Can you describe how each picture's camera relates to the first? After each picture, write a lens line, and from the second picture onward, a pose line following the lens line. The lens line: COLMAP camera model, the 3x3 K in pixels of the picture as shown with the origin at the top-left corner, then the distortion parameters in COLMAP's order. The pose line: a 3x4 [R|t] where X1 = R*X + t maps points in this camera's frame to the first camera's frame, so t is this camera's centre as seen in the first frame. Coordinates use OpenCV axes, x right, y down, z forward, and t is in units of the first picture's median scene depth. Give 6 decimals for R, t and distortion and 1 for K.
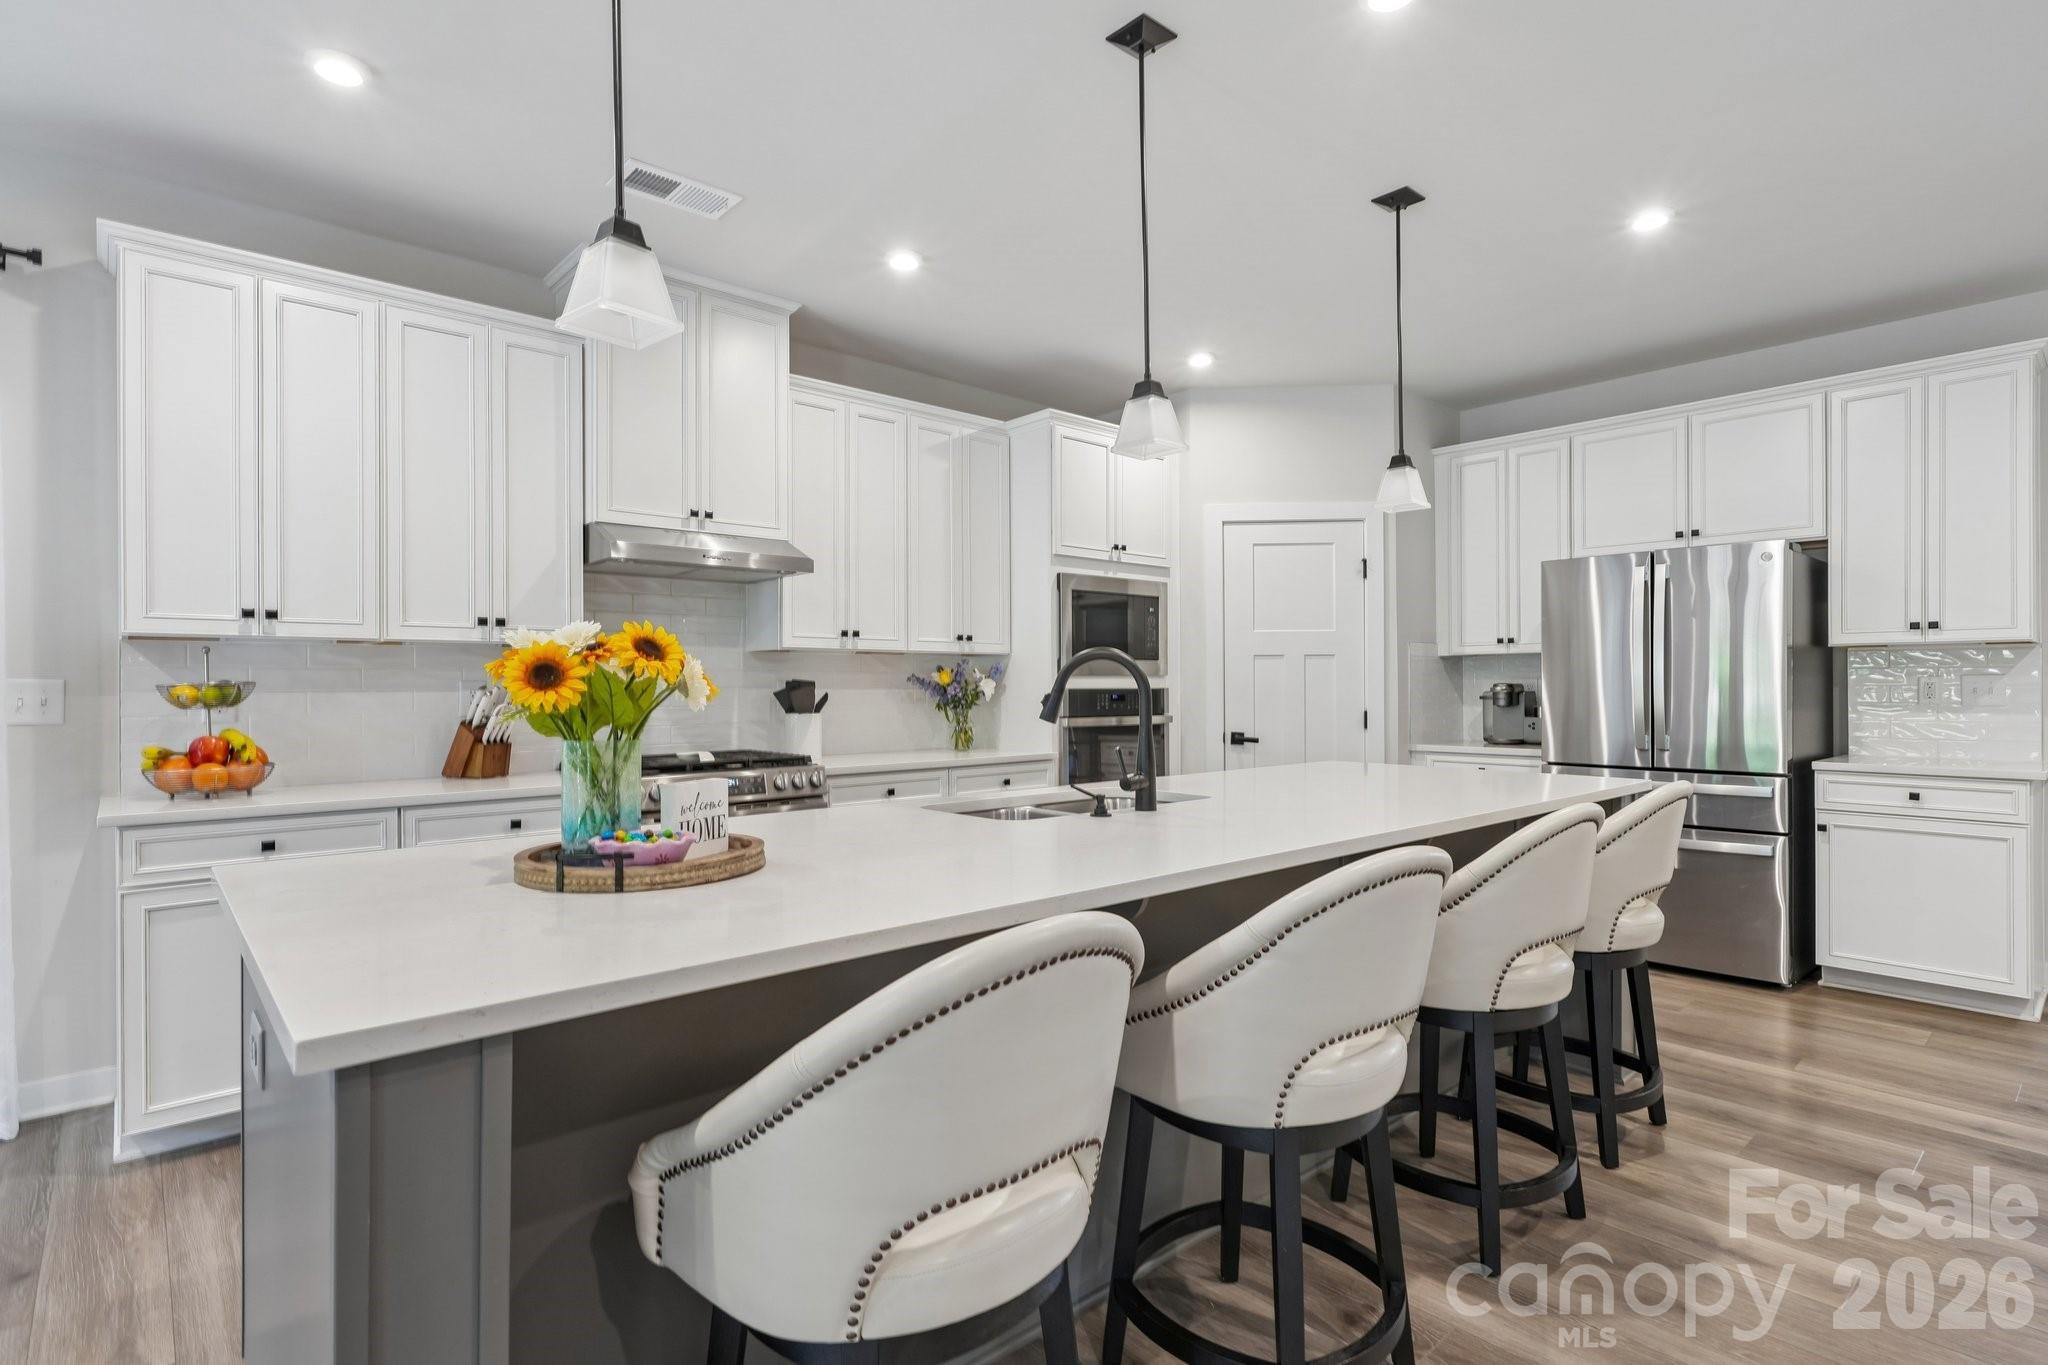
lens RADIAL K [[1002.1, 0, 1024.0], [0, 1002.1, 682.5], [0, 0, 1]] dist [-0.001216, -0.000270]
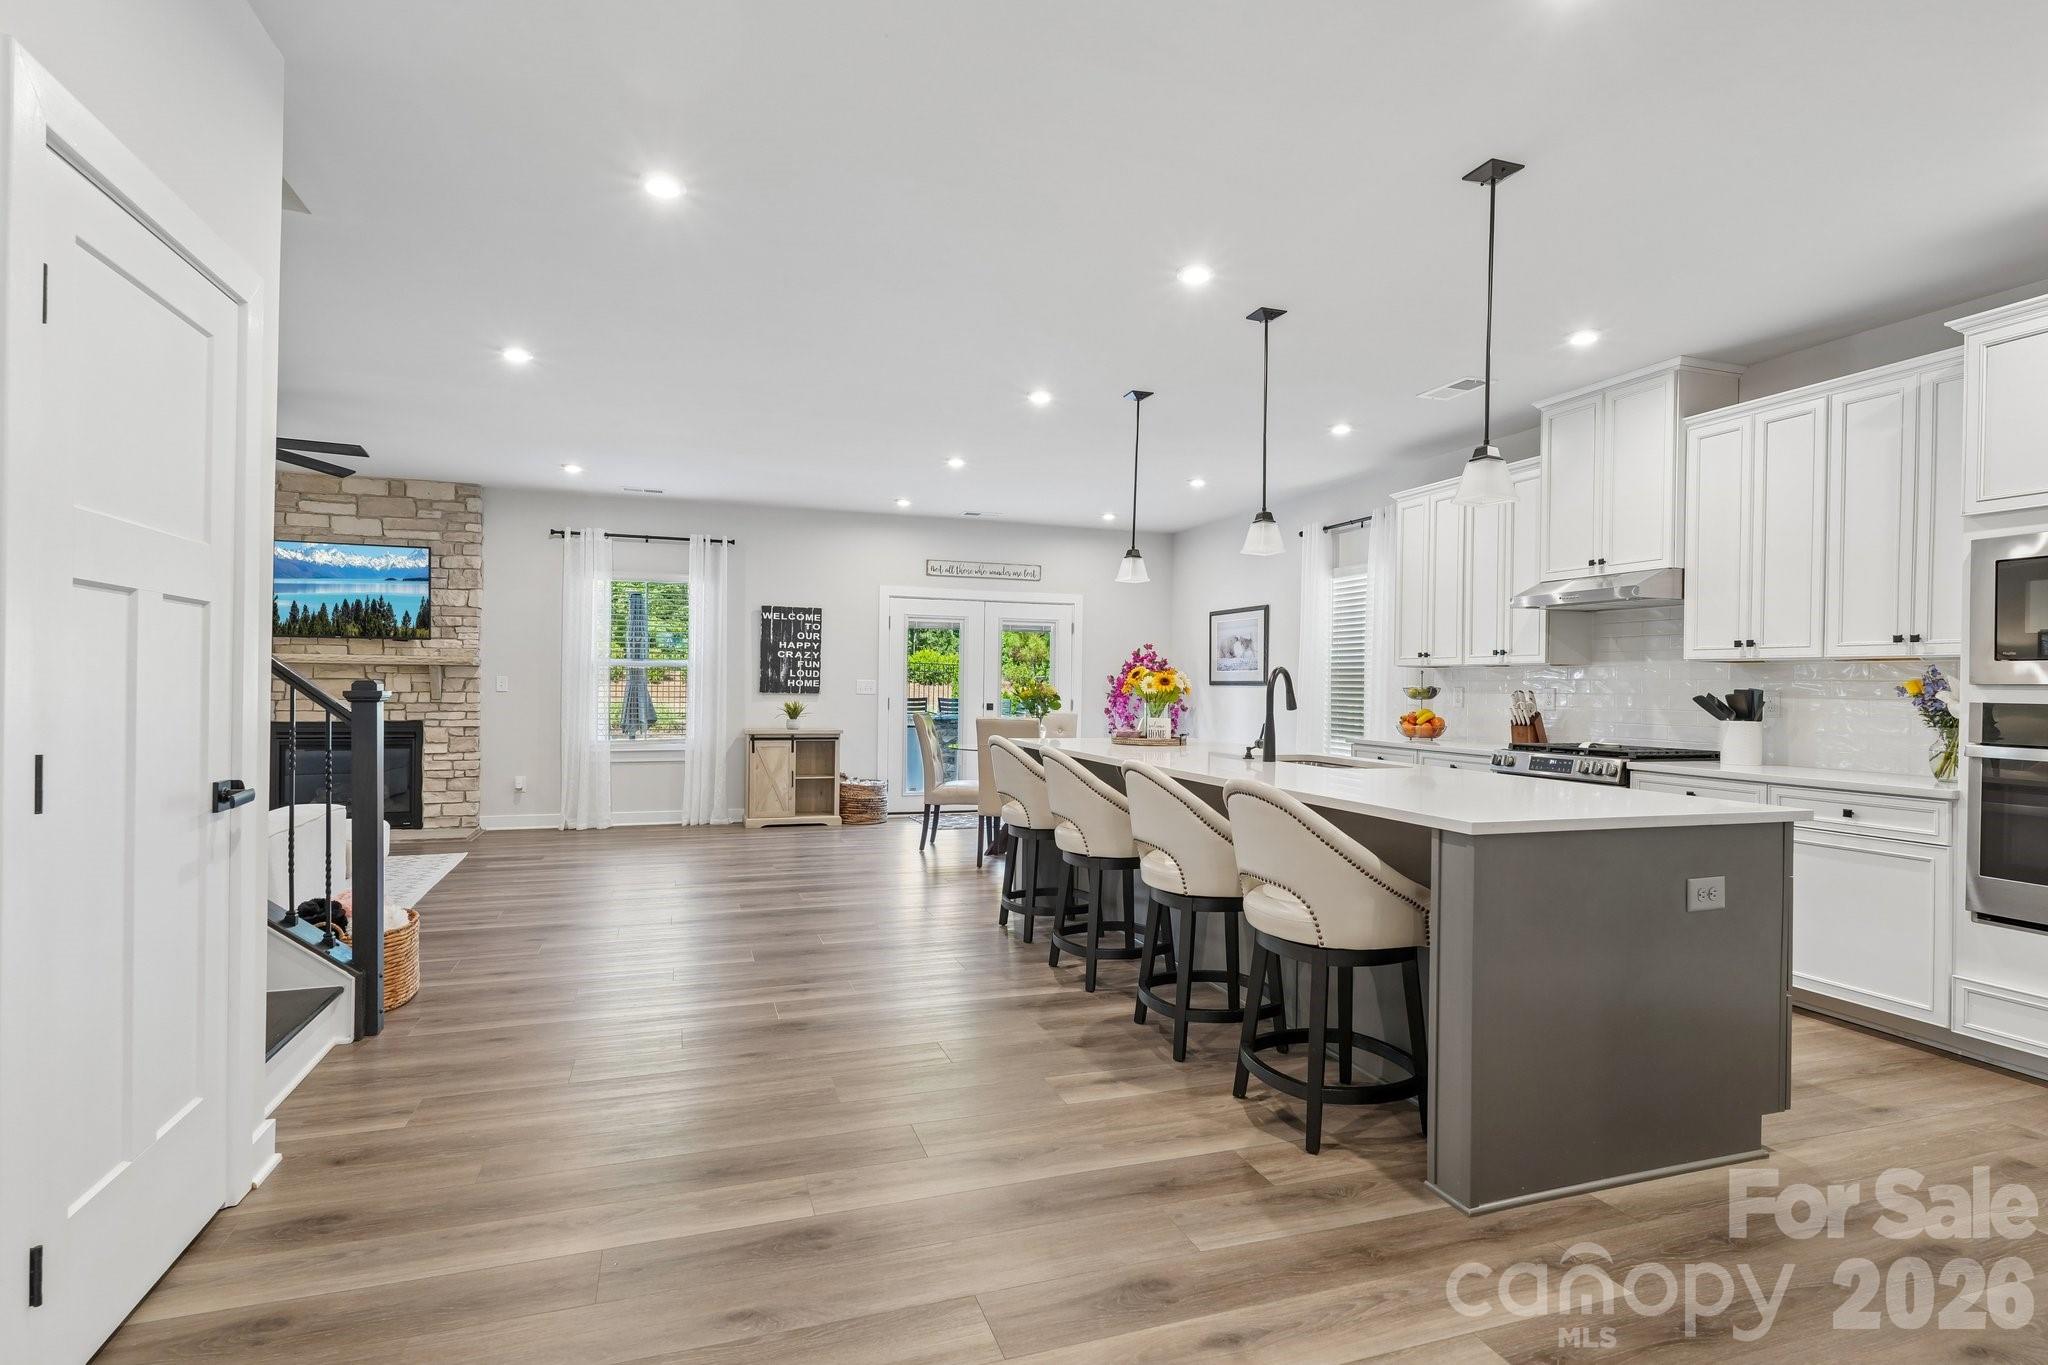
lens RADIAL K [[1010.8, 0, 1024.1], [0, 1010.8, 688.4], [0, 0, 1]] dist [-0.010502, 0.007441]
pose [[-0.386113, 0.002630, -0.922448, 0.974813], [-0.009478, 0.999932, 0.006819, -0.003202], [0.922403, 0.011376, -0.386062, 0.665356]]
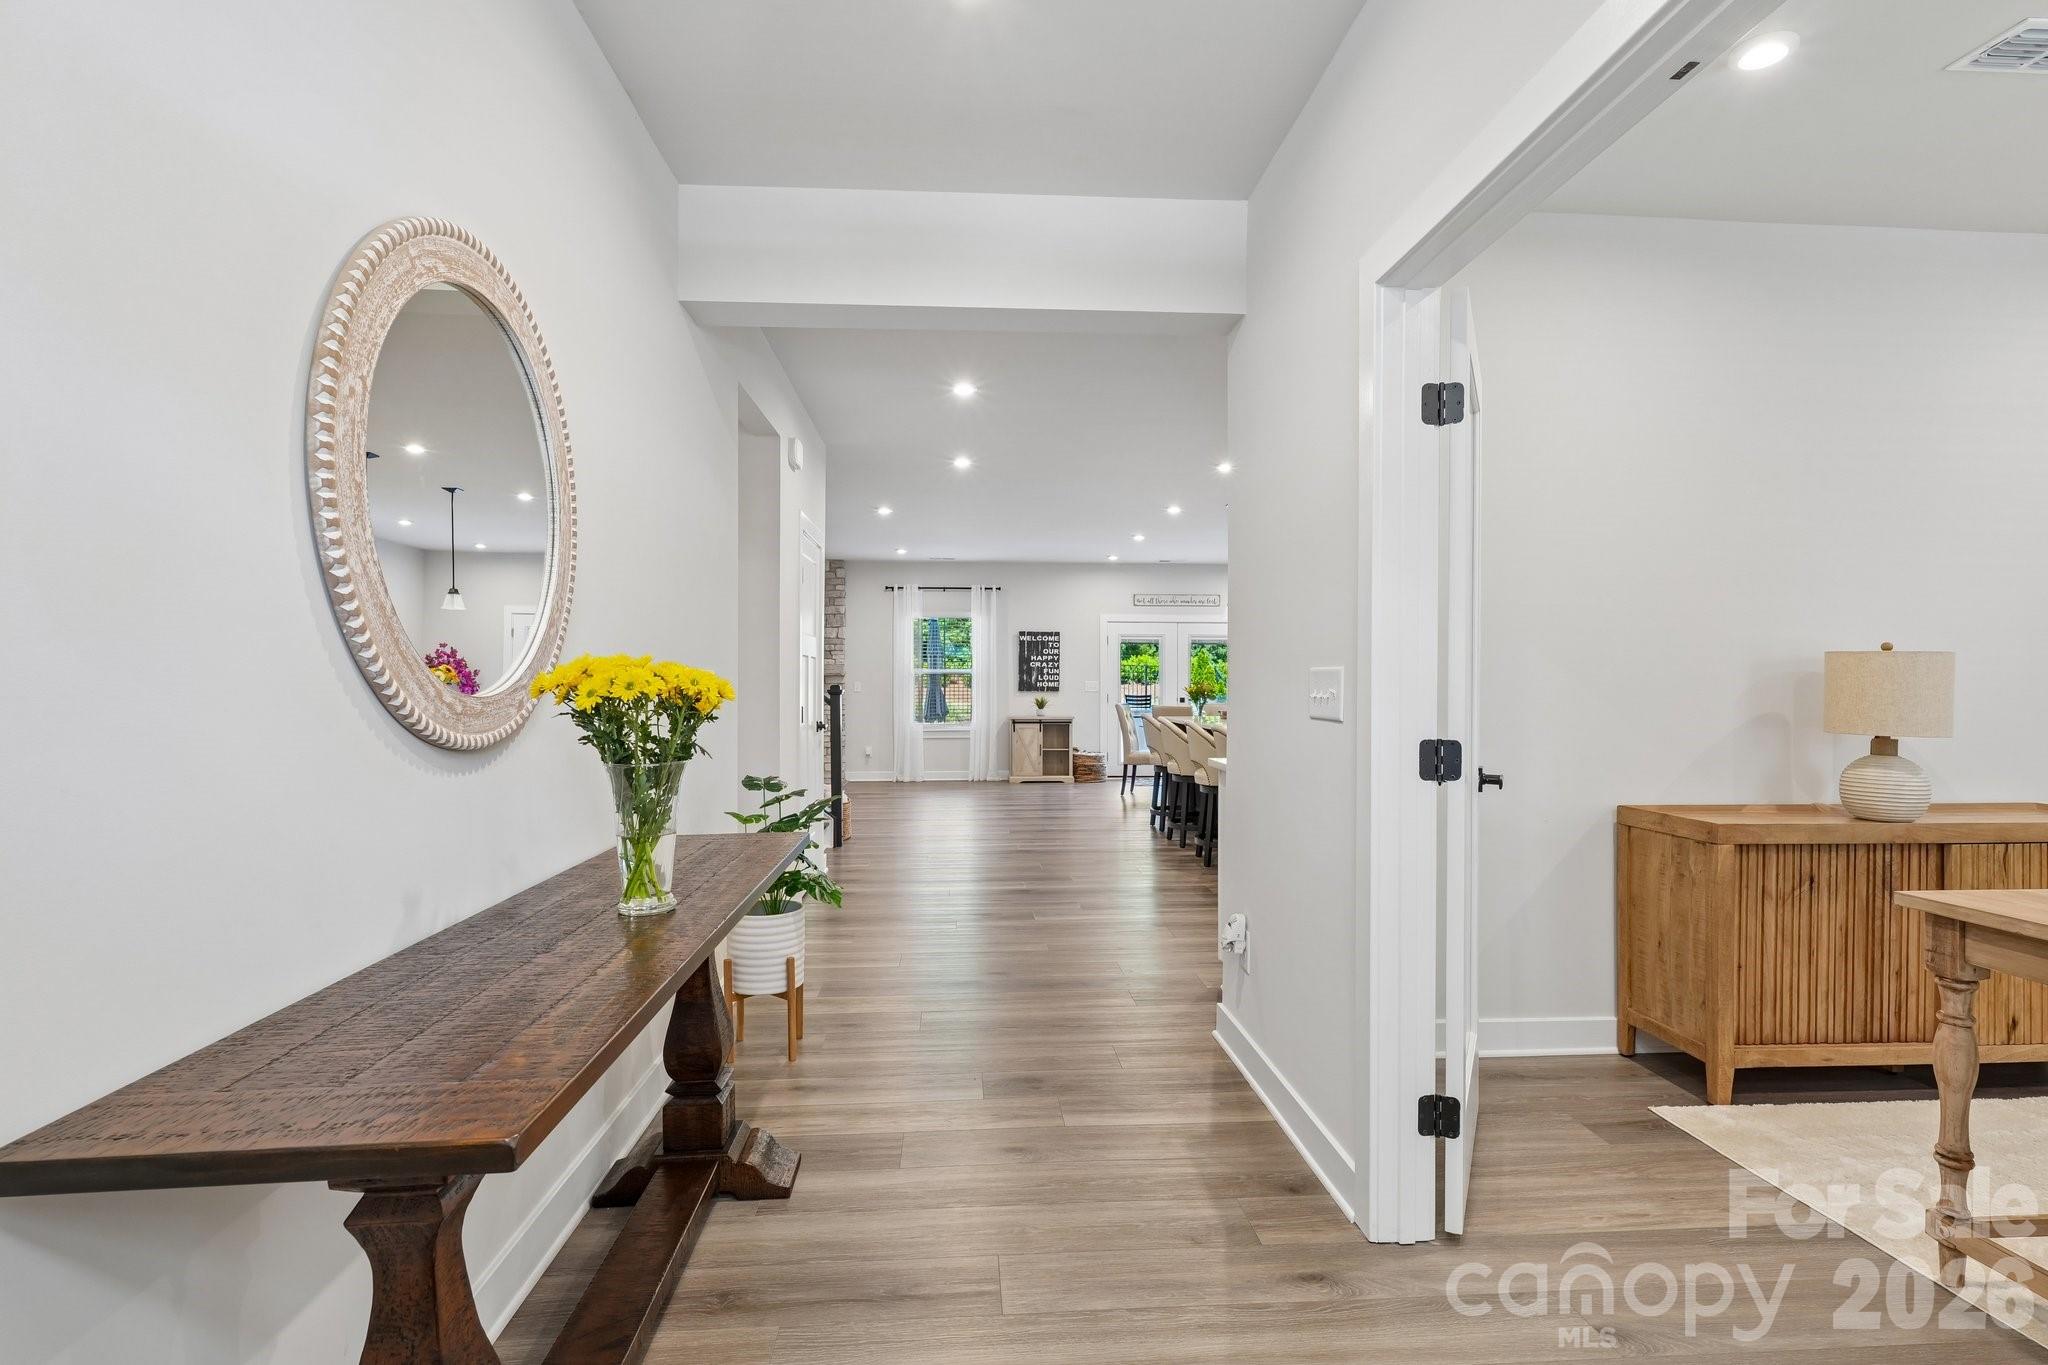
lens RADIAL K [[999.1, 0, 1016.3], [0, 999.1, 699.9], [0, 0, 1]] dist [-0.000005, -0.000317]
pose [[-0.619014, 0.016887, -0.785198, 1.579644], [0.003788, 0.999821, 0.018517, -0.004356], [0.785371, 0.008488, -0.618968, 1.173134]]
